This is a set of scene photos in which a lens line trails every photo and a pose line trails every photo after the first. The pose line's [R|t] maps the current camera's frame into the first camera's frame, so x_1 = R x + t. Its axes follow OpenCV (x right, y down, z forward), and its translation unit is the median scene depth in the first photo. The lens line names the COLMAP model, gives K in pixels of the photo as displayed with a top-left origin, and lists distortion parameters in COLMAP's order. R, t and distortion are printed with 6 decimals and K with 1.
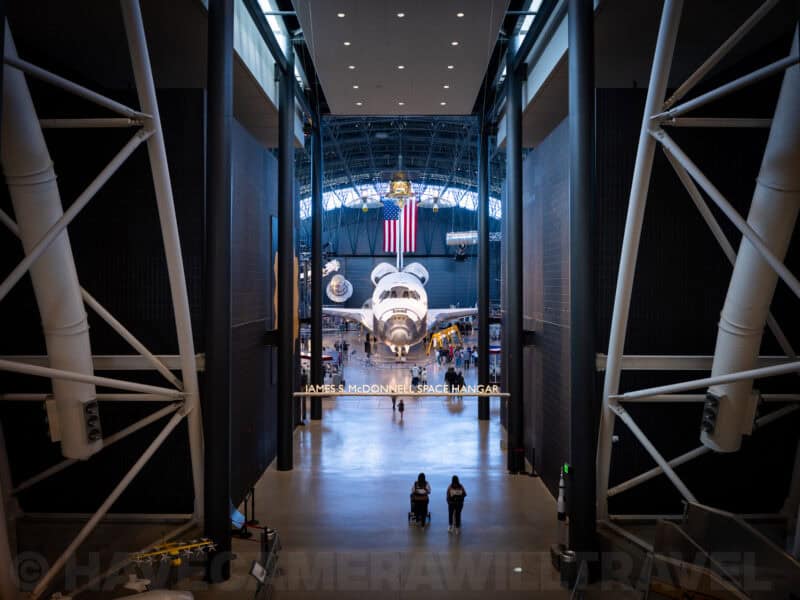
lens RADIAL K [[615.3, 0, 400.0], [0, 615.3, 300.0], [0, 0, 1]] dist [-0.013180, -0.010875]
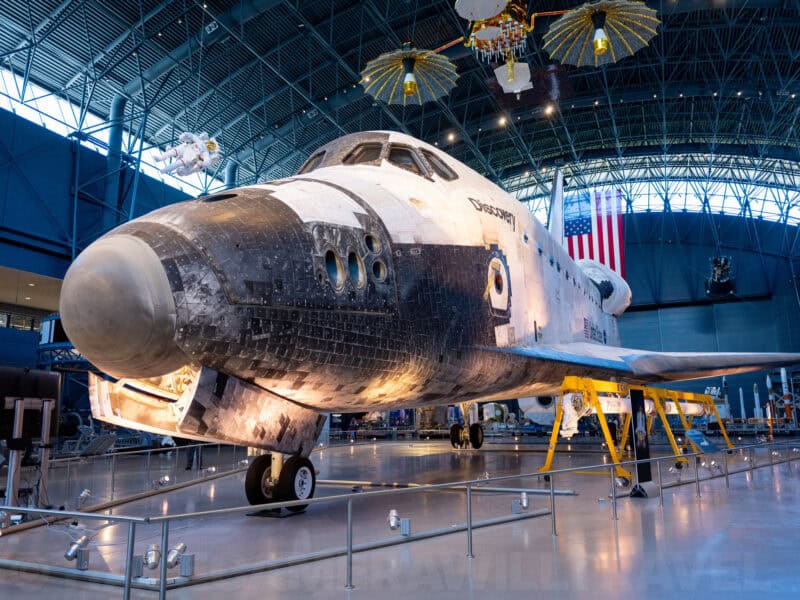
lens RADIAL K [[615.3, 0, 400.0], [0, 615.3, 300.0], [0, 0, 1]] dist [-0.013180, -0.010875]
pose [[0.919326, -0.078112, -0.385667, 0.098927], [-0.005030, 0.977687, -0.210008, 0.083529], [0.393466, 0.195005, 0.898420, 0.887545]]
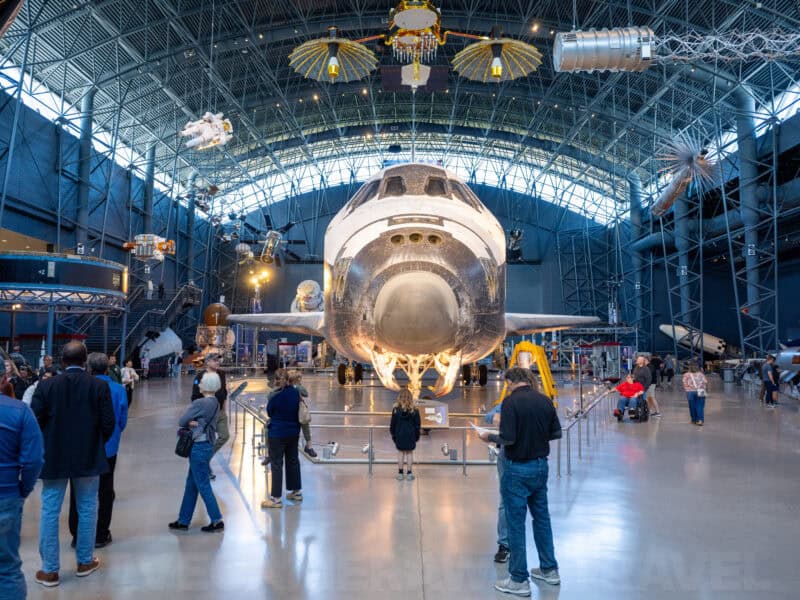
lens RADIAL K [[615.3, 0, 400.0], [0, 615.3, 300.0], [0, 0, 1]] dist [-0.013180, -0.010875]
pose [[0.999821, 0.008791, -0.016781, -0.002457], [-0.010517, 0.994342, -0.105706, 0.076807], [0.015757, 0.105864, 0.994256, 0.769766]]
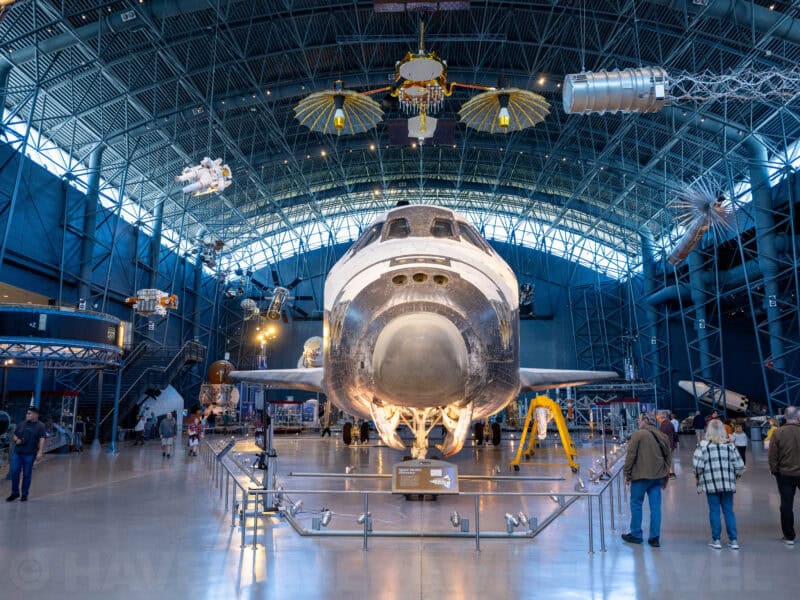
lens RADIAL K [[615.3, 0, 400.0], [0, 615.3, 300.0], [0, 0, 1]] dist [-0.013180, -0.010875]
pose [[0.999423, 0.001083, -0.033960, -0.000303], [-0.007854, 0.979784, -0.199904, 0.078421], [0.033057, 0.200055, 0.979227, 0.793189]]
